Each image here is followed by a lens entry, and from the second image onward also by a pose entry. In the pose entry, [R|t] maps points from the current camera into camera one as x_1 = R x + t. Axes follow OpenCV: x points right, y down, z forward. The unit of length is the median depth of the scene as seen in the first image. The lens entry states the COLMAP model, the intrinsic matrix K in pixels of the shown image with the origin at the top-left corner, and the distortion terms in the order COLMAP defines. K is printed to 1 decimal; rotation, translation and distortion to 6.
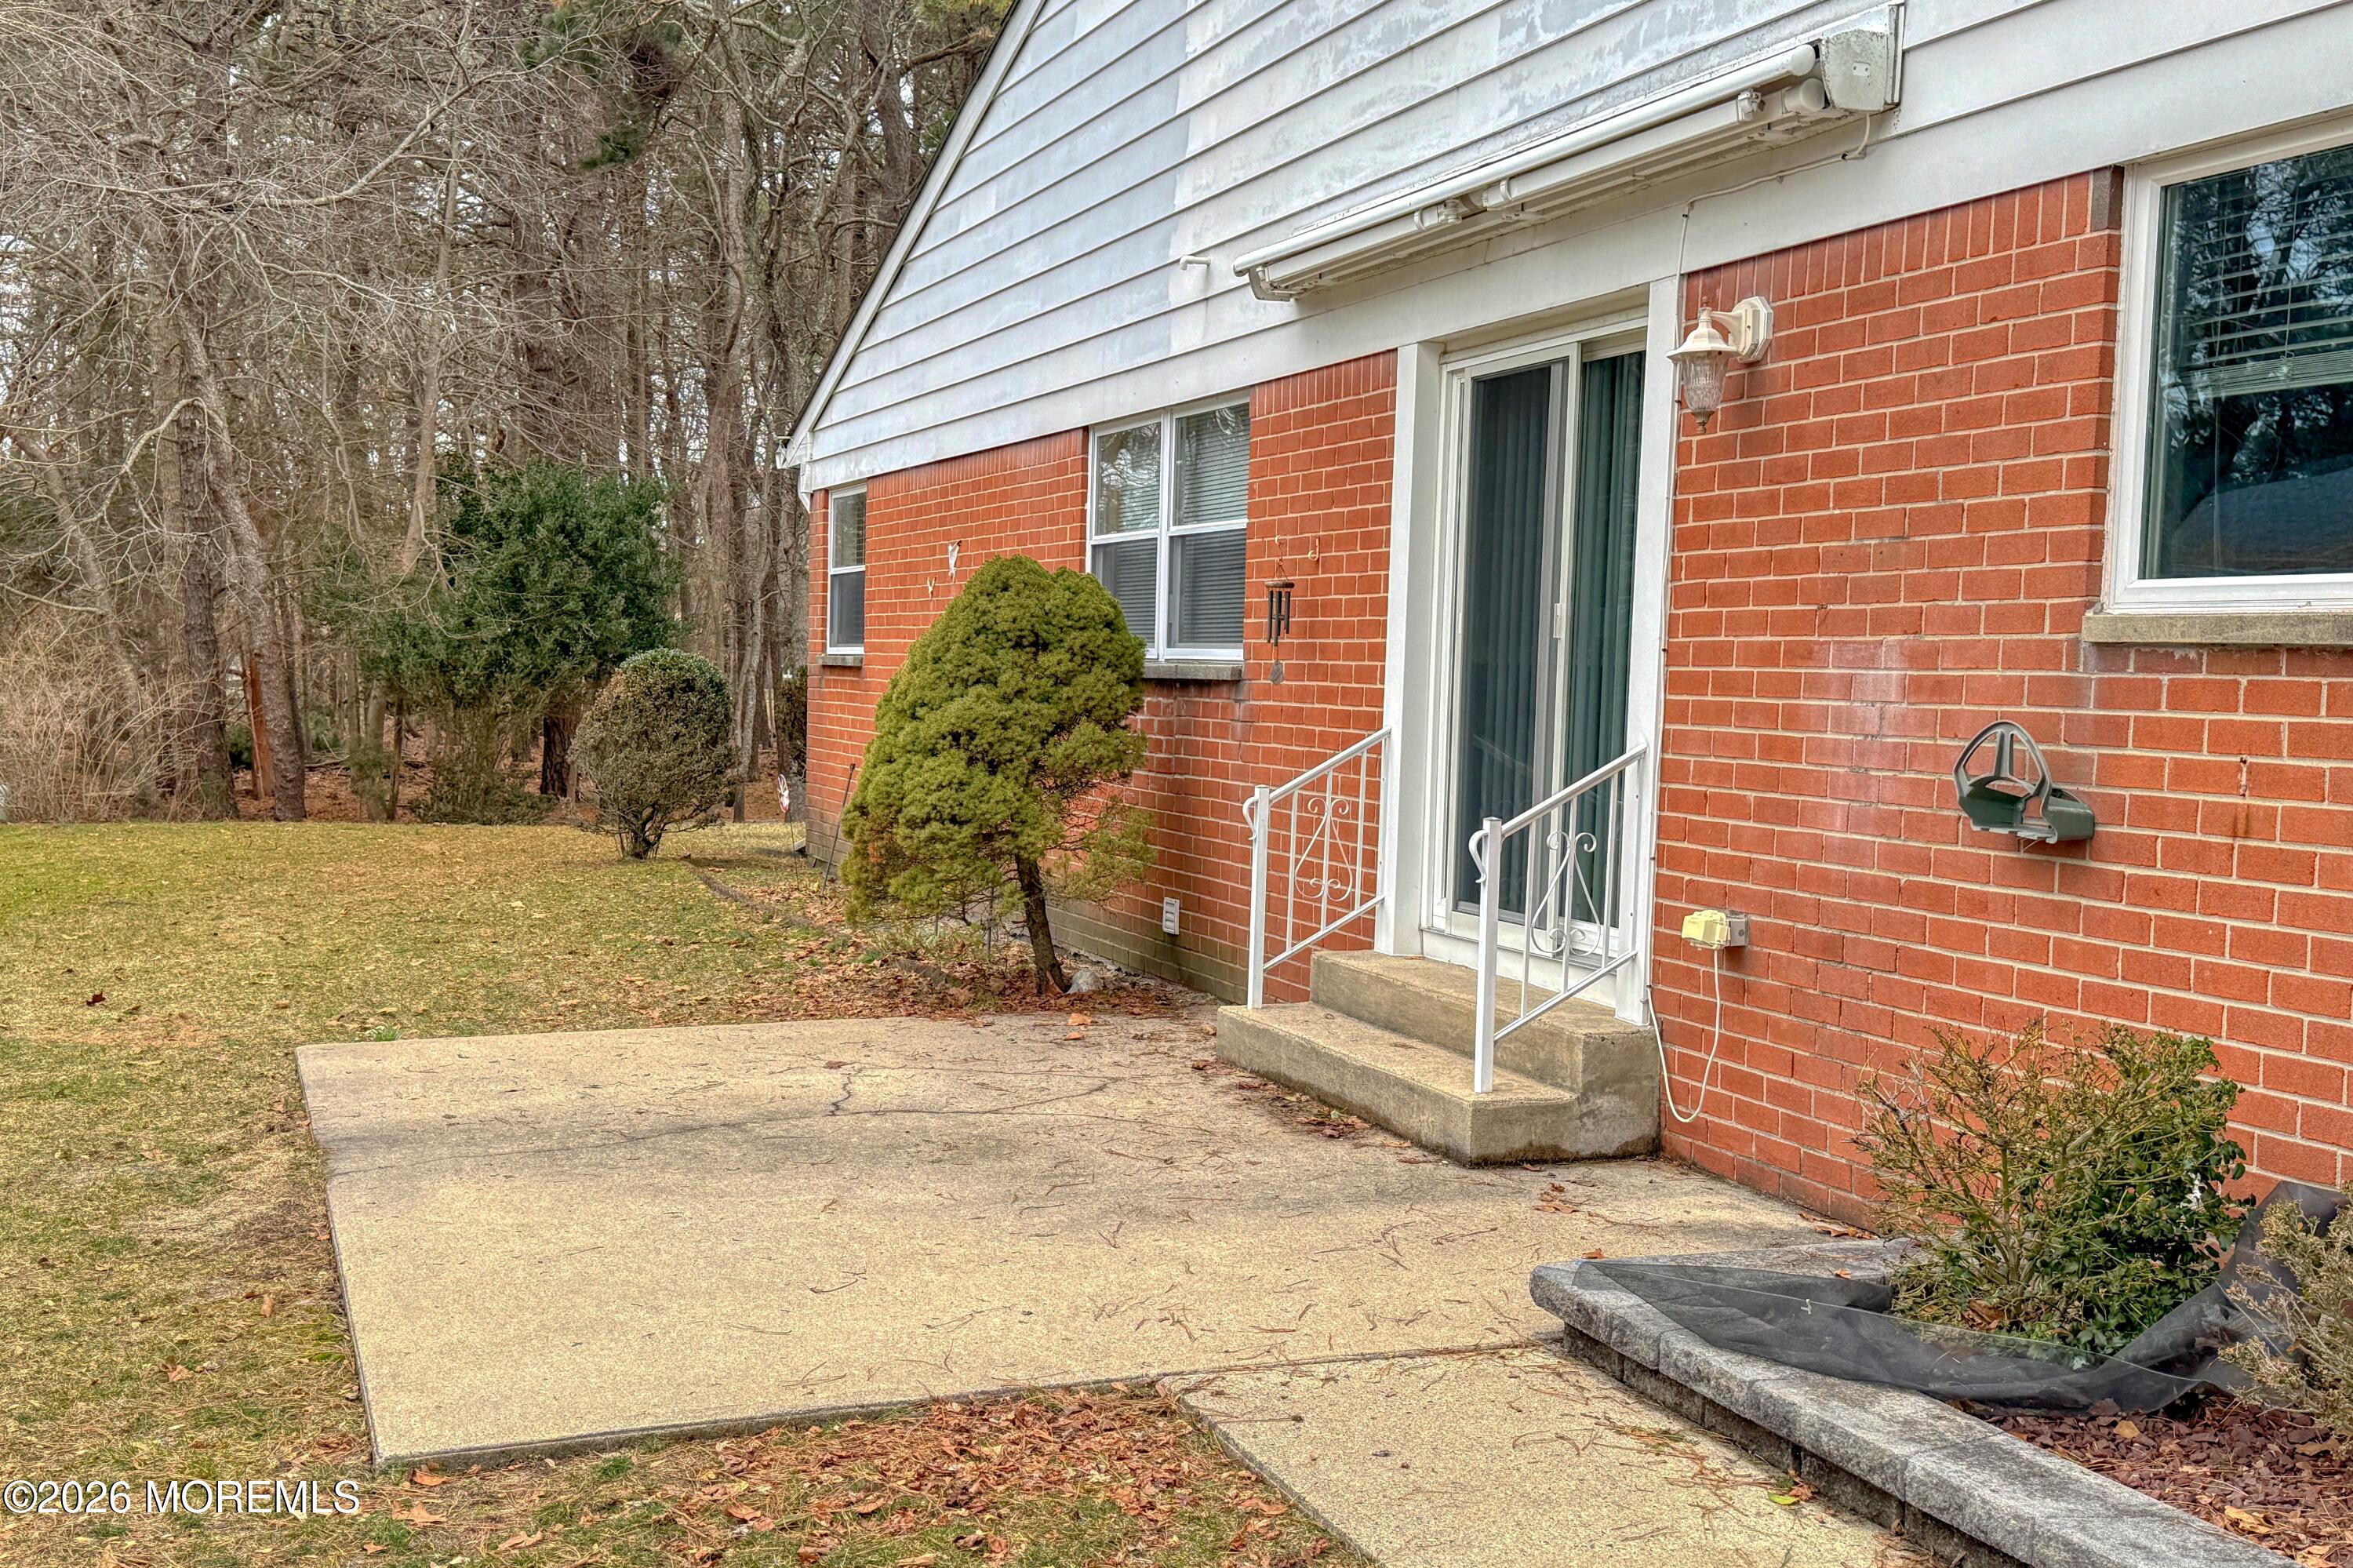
lens RADIAL K [[2541.8, 0, 1176.3], [0, 2541.8, 787.2], [0, 0, 1]] dist [0.160331, 0.000000]
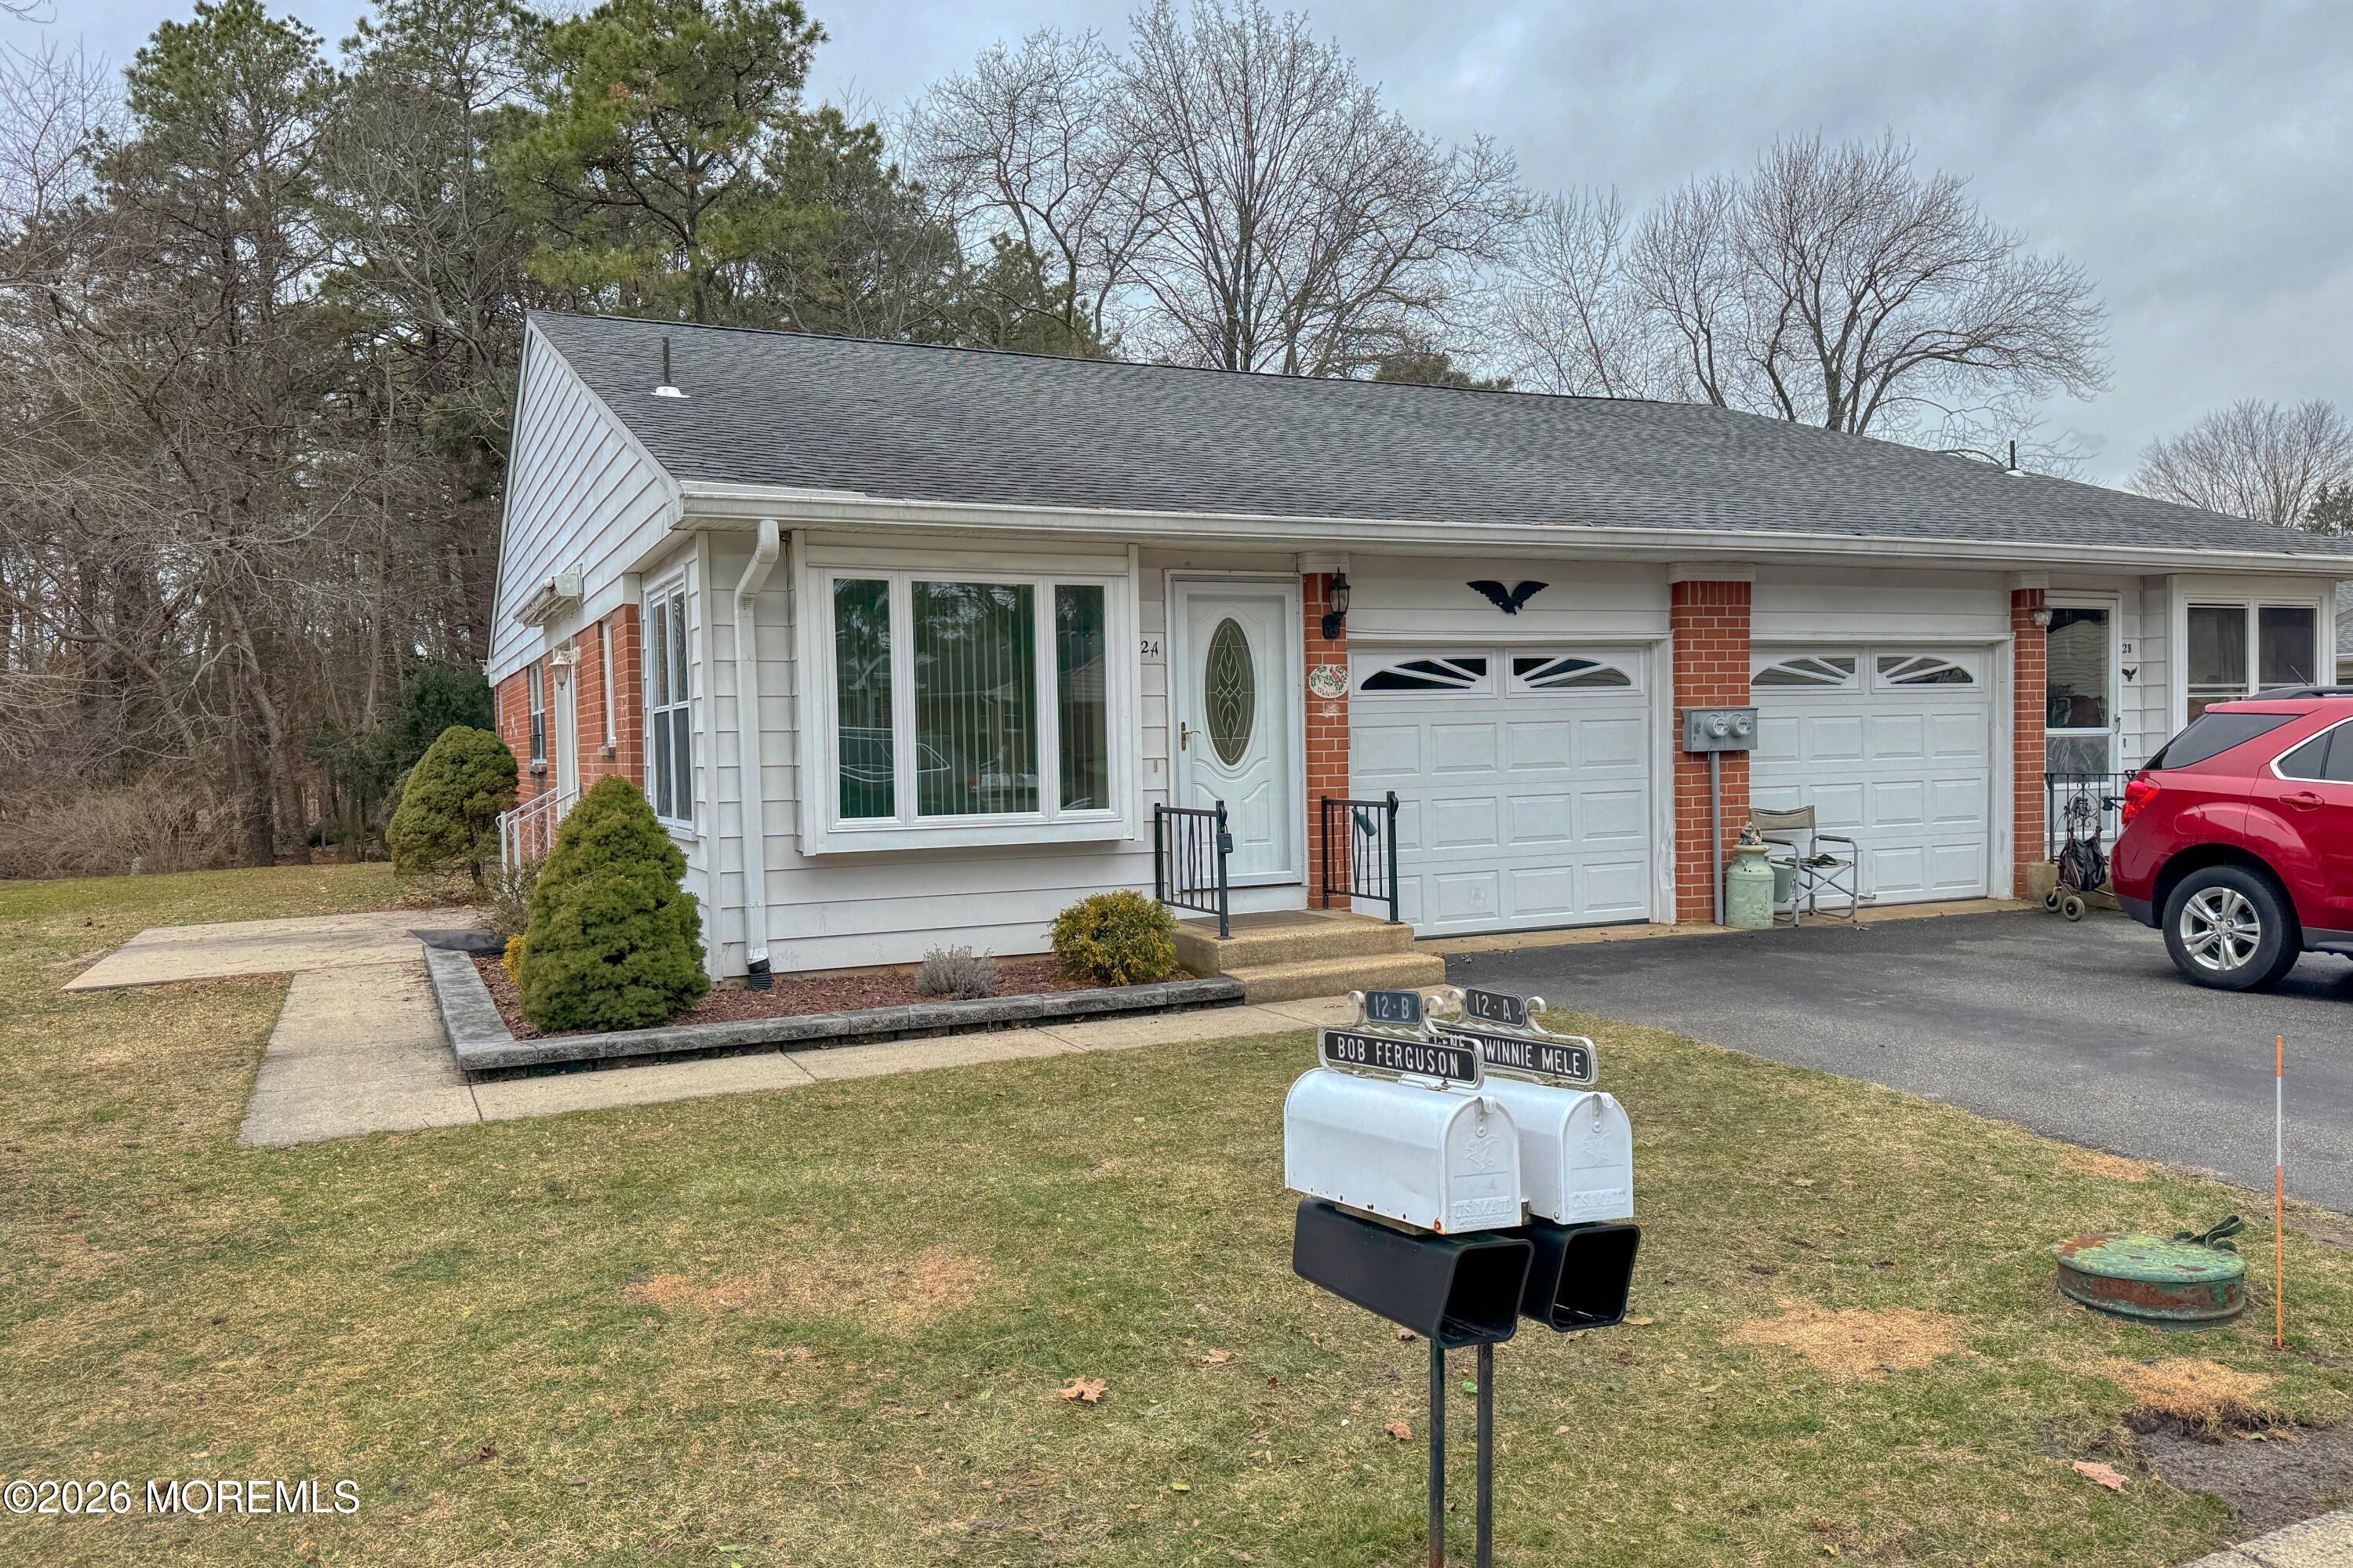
lens RADIAL K [[1687.9, 0, 1175.3], [0, 1687.9, 792.6], [0, 0, 1]] dist [0.027749, -0.005074]
pose [[0.995103, -0.050888, 0.084733, 0.507438], [0.052539, 0.998468, -0.017372, 0.040957], [-0.083719, 0.021739, 0.996252, -0.736065]]
